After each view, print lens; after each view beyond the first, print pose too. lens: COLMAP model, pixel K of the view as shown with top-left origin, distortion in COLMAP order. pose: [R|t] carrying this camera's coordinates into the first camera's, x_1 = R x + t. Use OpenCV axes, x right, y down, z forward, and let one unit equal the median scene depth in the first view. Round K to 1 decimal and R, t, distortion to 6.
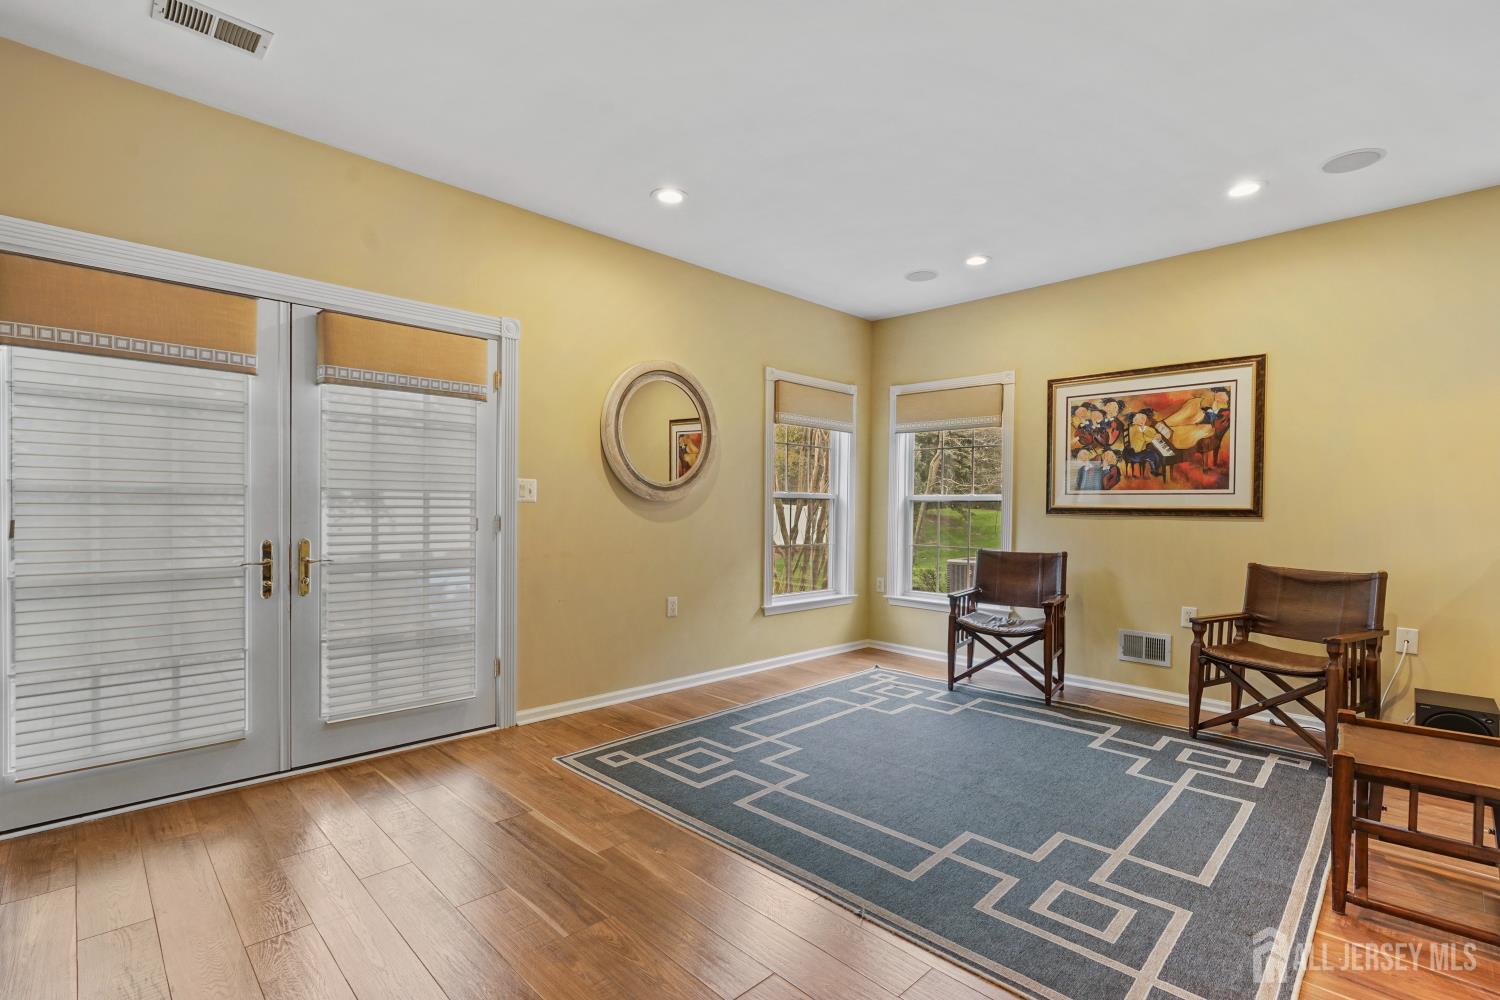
lens RADIAL K [[677.9, 0, 756.5], [0, 677.9, 505.9], [0, 0, 1]] dist [0.009952, 0.000528]
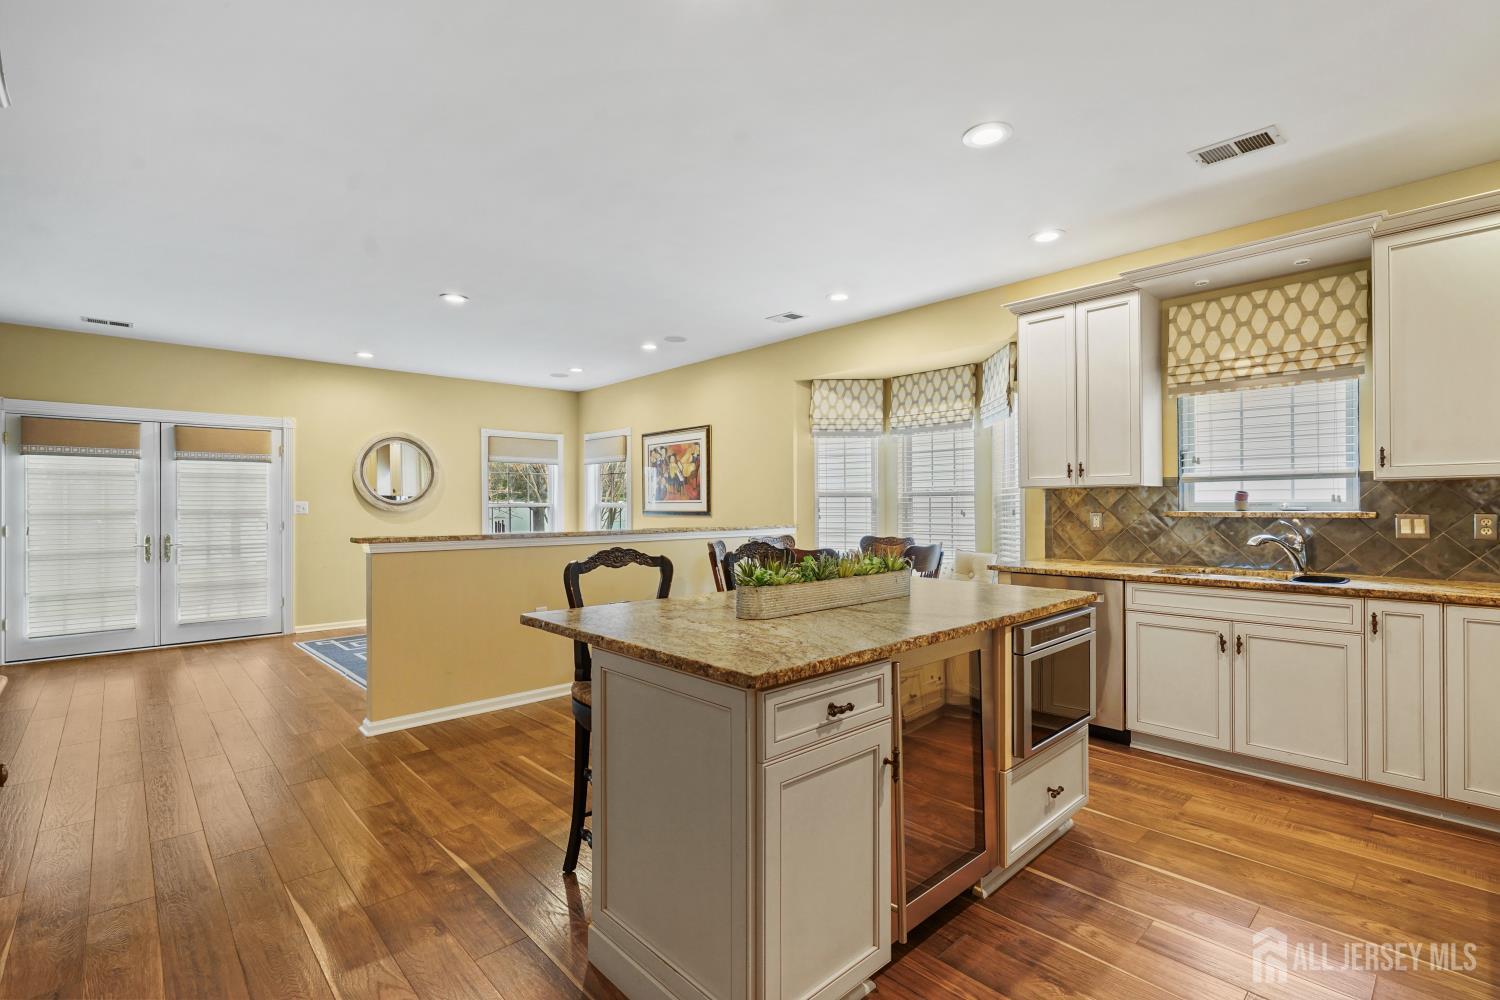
lens RADIAL K [[677.9, 0, 738.2], [0, 677.9, 502.6], [0, 0, 1]] dist [0.009952, 0.000528]
pose [[0.998464, -0.018576, -0.052191, 0.899820], [0.017907, 0.999752, -0.013269, 0.007483], [0.052425, 0.012314, 0.998549, -0.755169]]
